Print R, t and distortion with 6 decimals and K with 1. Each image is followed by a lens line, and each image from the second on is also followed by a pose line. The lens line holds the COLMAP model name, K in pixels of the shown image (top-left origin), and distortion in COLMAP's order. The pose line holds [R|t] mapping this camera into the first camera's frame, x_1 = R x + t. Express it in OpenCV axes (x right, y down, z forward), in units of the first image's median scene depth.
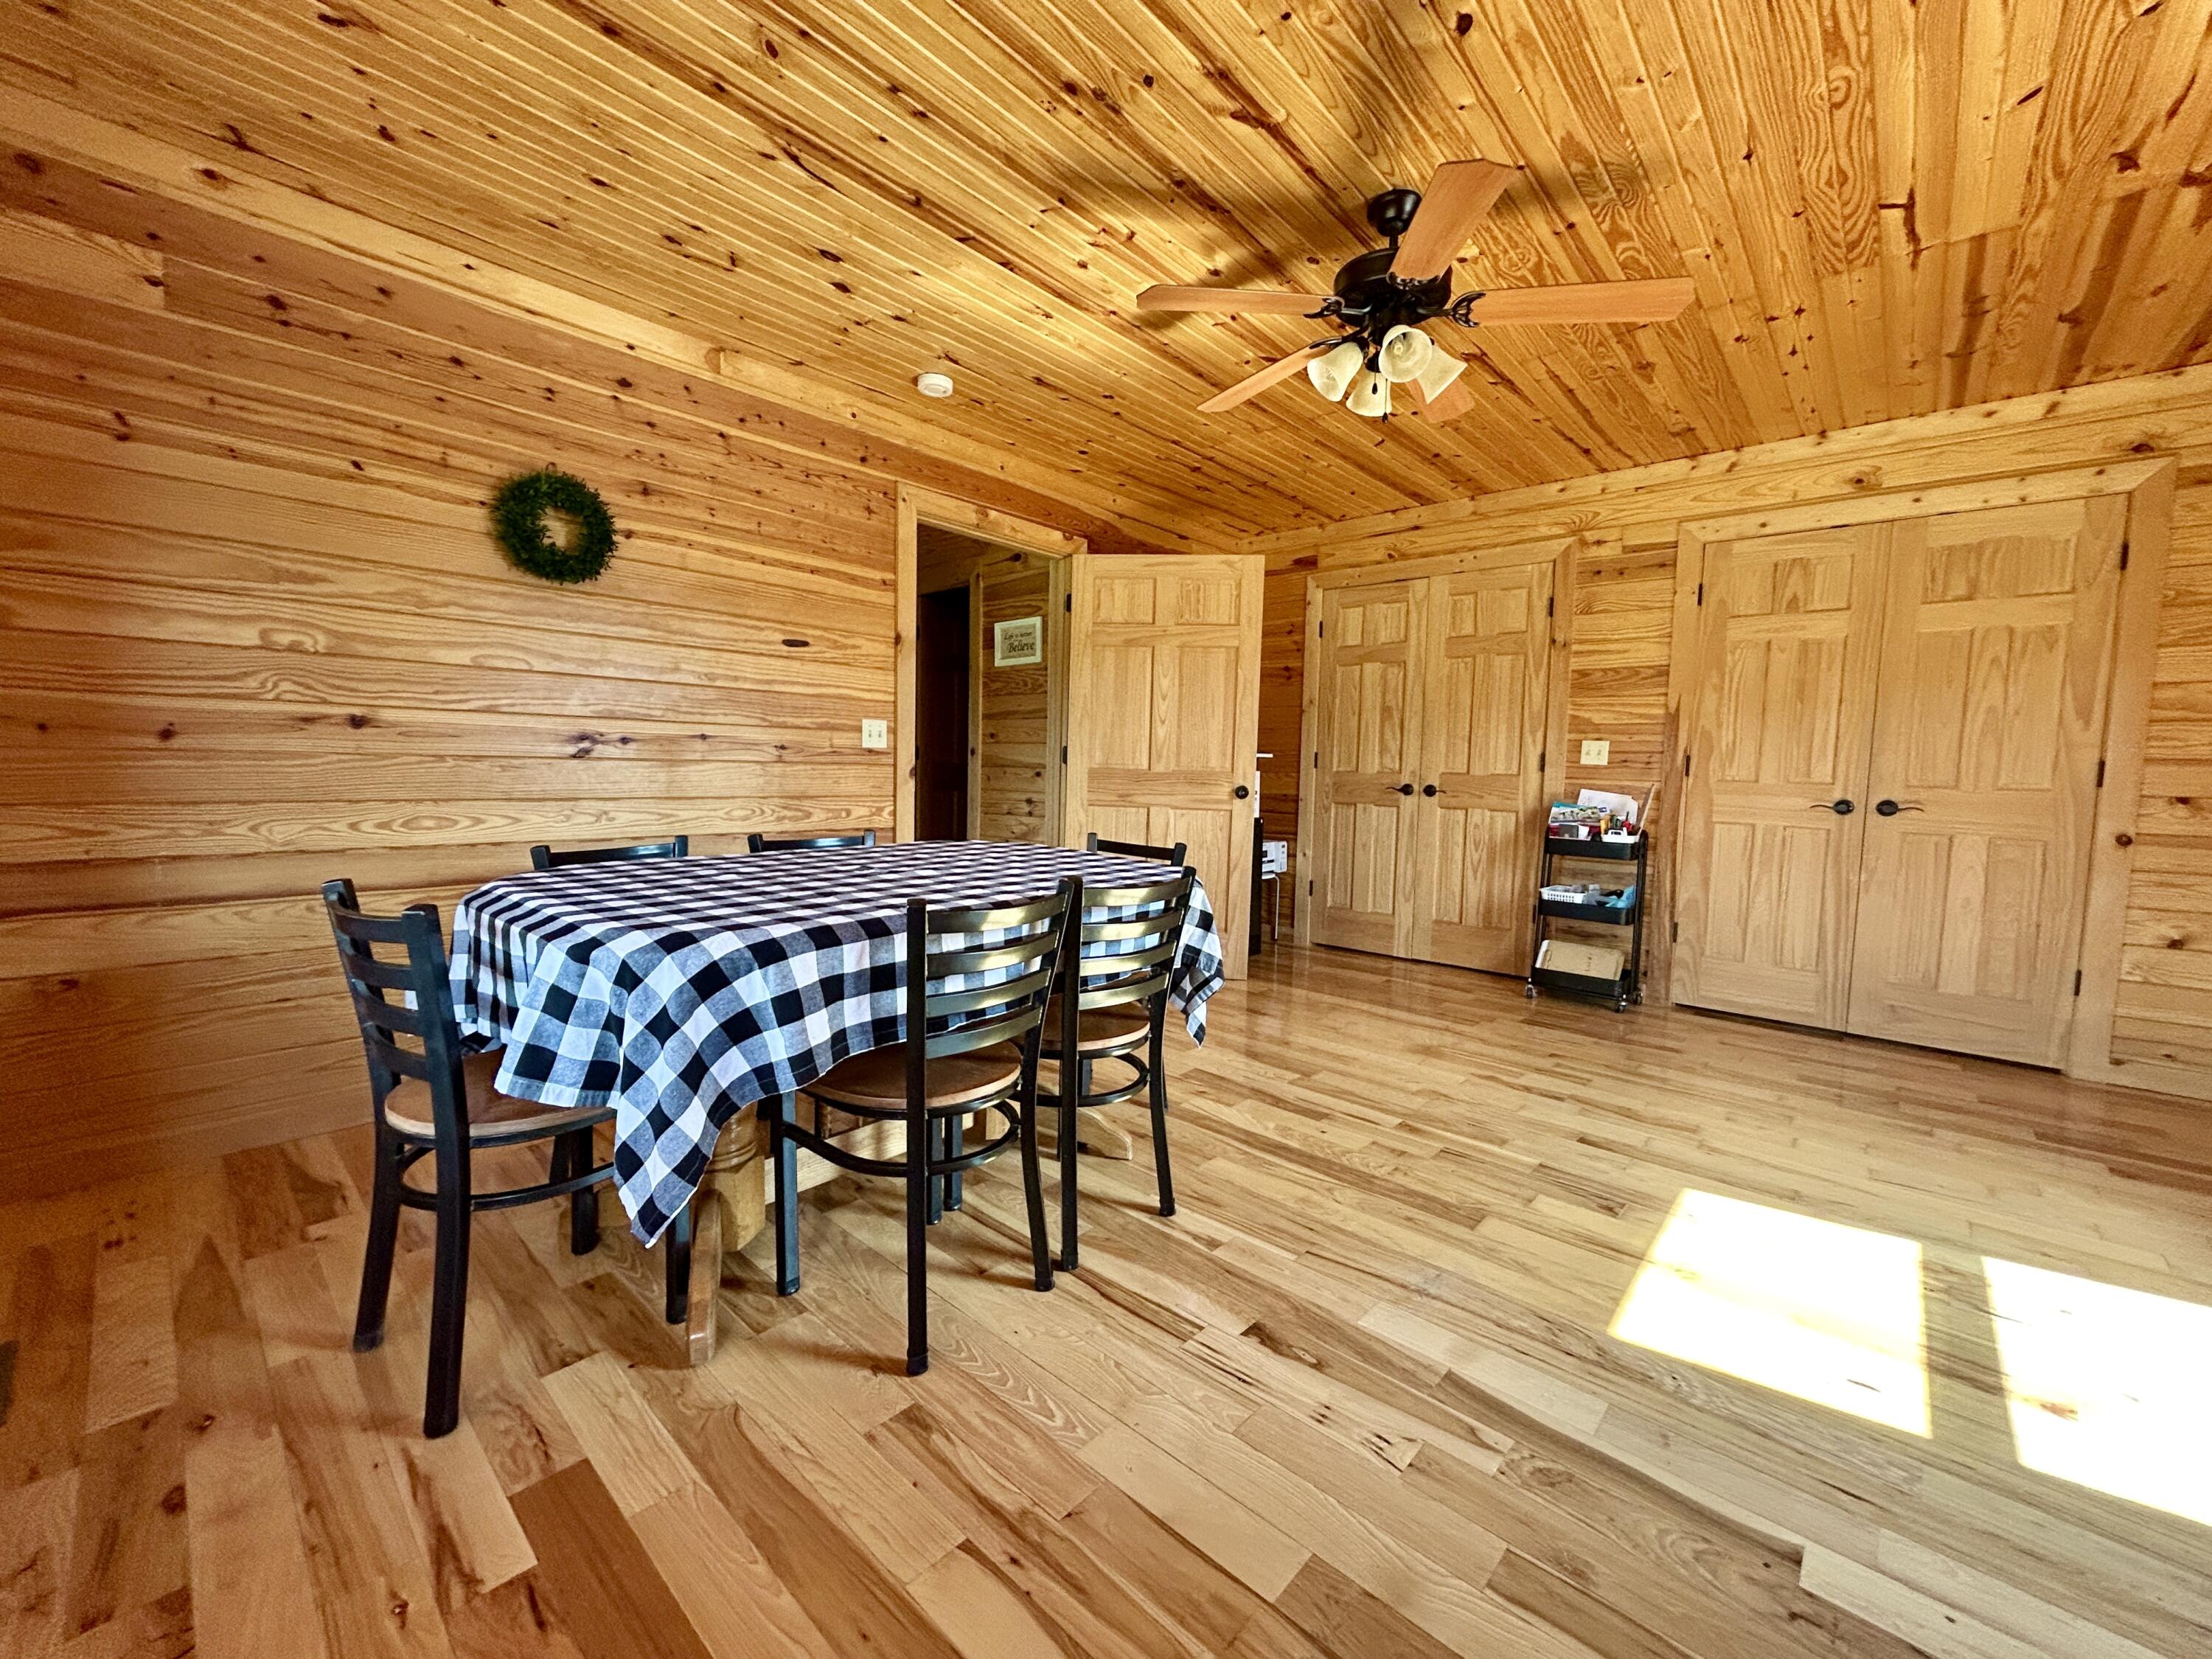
lens RADIAL K [[890.3, 0, 1096.8], [0, 890.3, 824.8], [0, 0, 1]] dist [-0.001656, 0.000590]
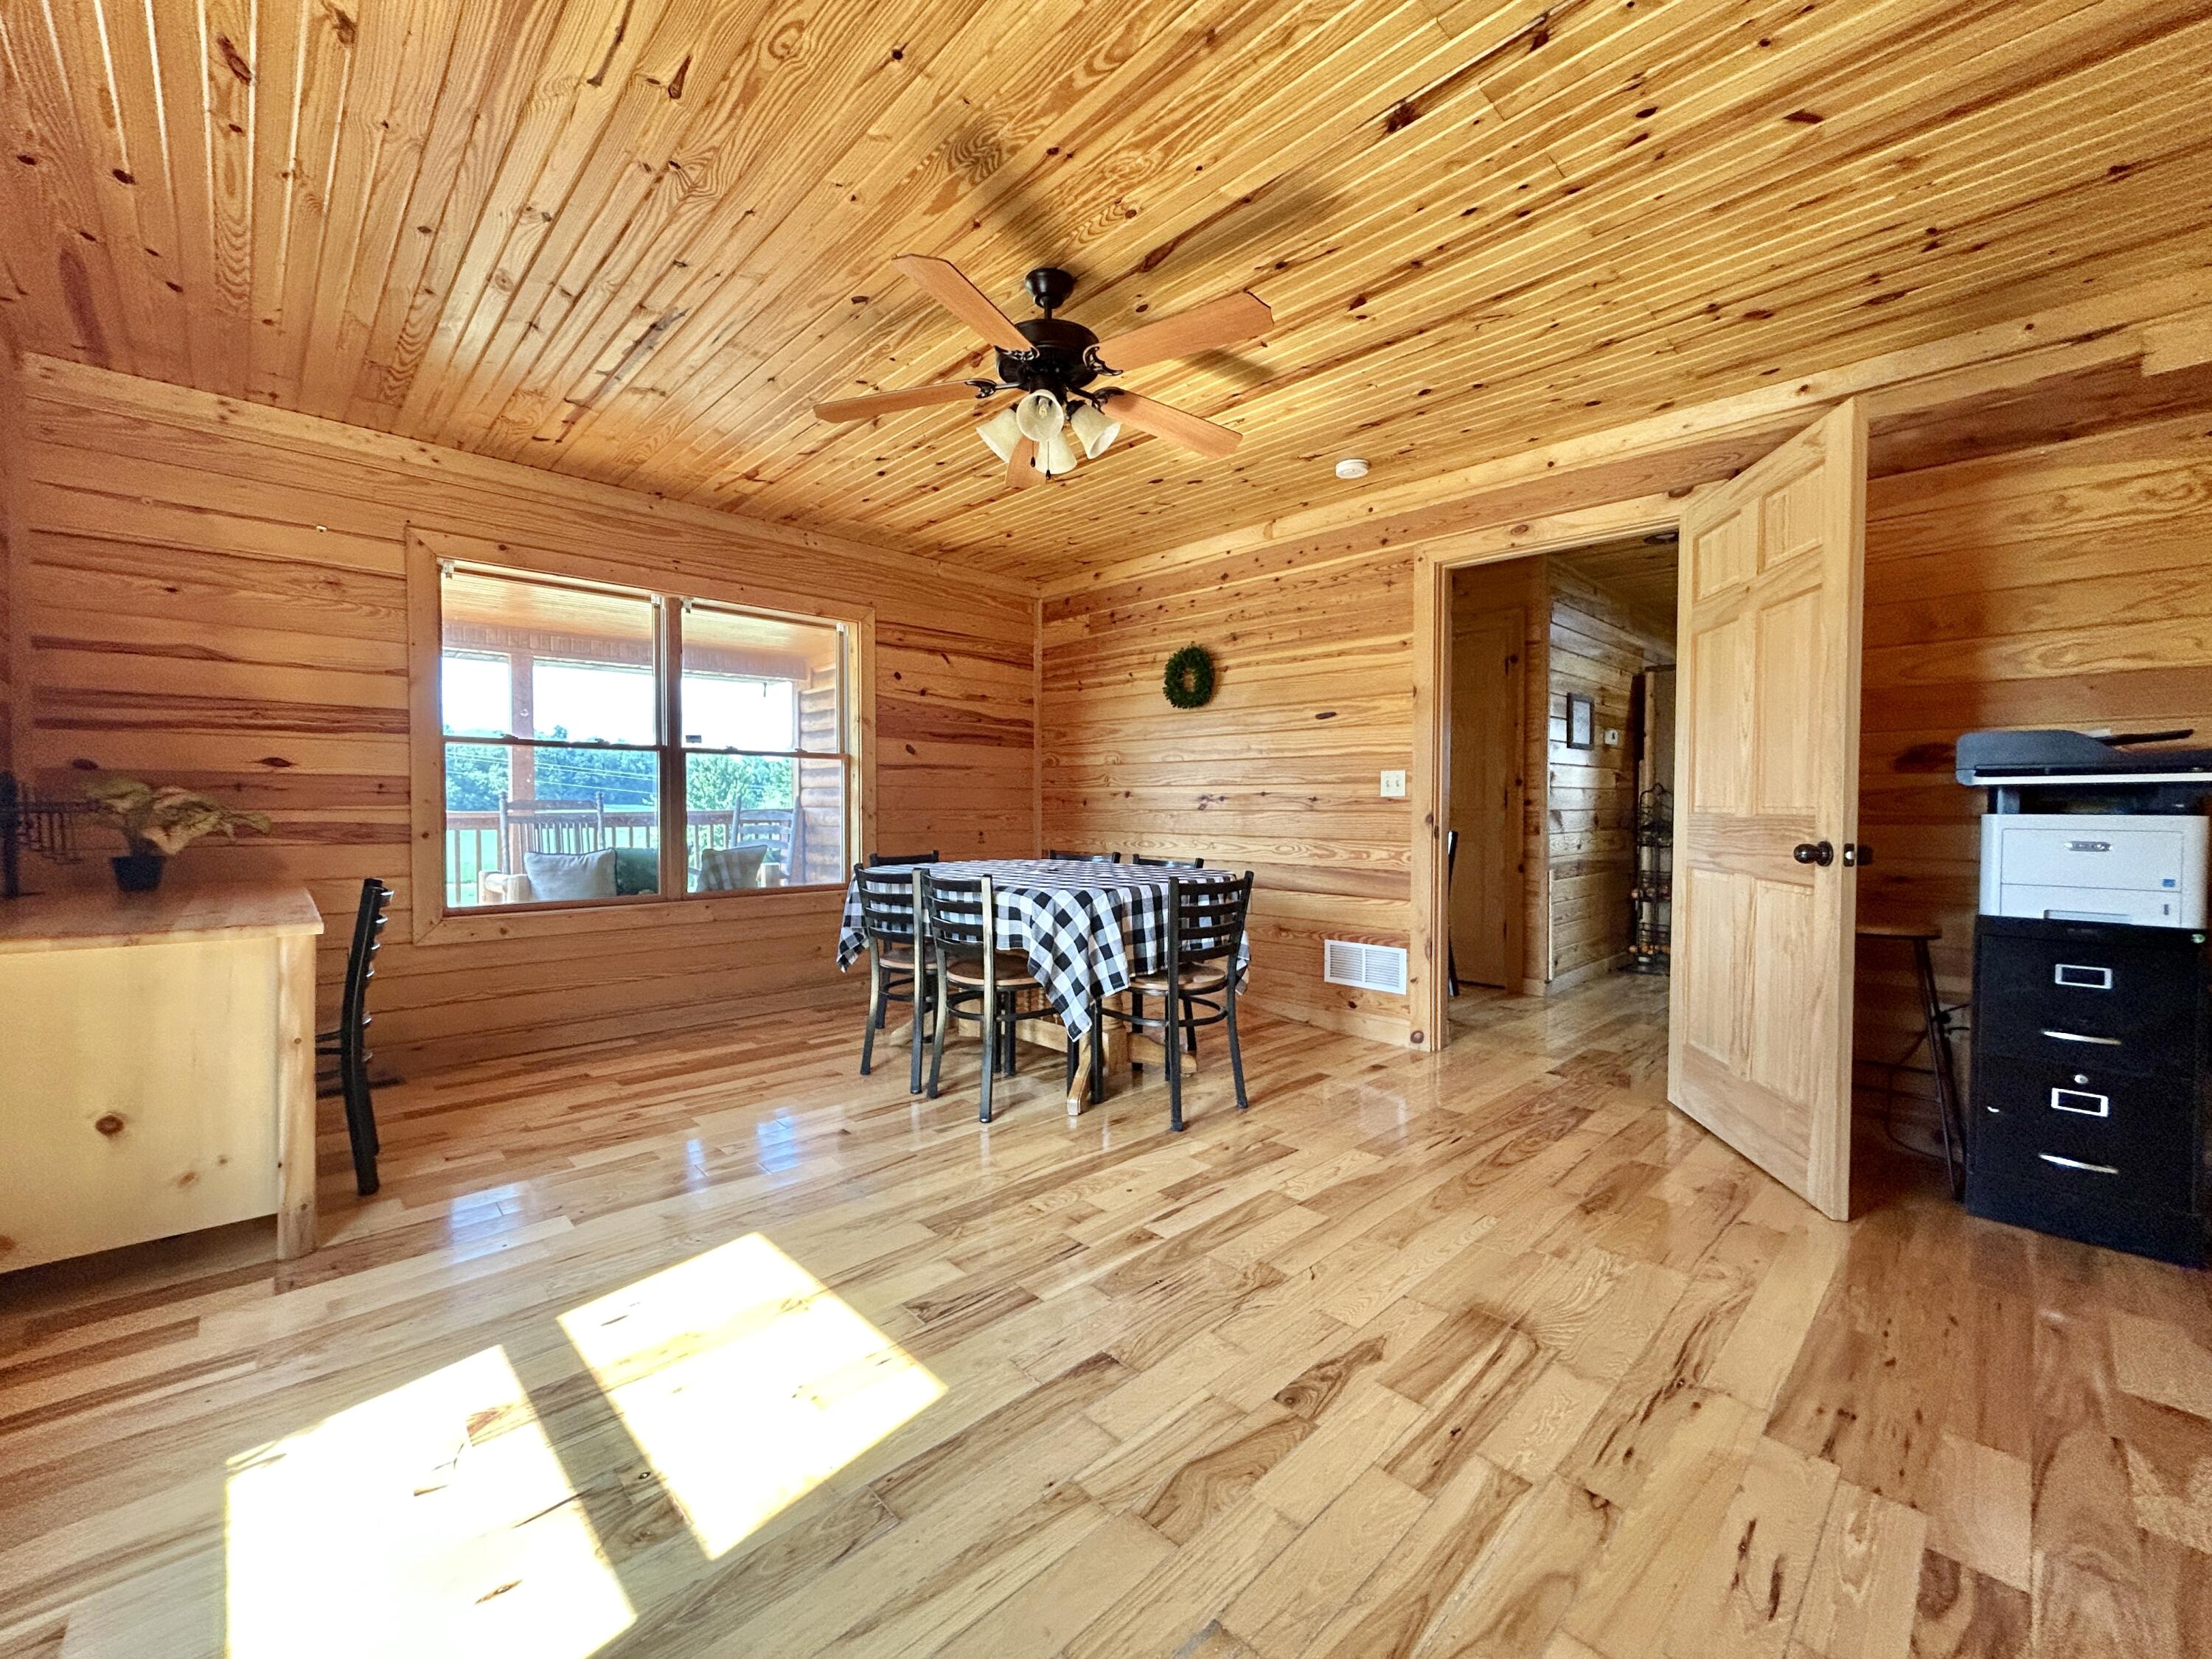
lens RADIAL K [[890.3, 0, 1096.8], [0, 890.3, 824.8], [0, 0, 1]] dist [-0.001656, 0.000590]
pose [[-0.066546, -0.002178, -0.997781, 1.096687], [-0.070324, 0.997521, 0.002513, -0.037699], [0.995302, 0.070335, -0.066534, 0.916609]]
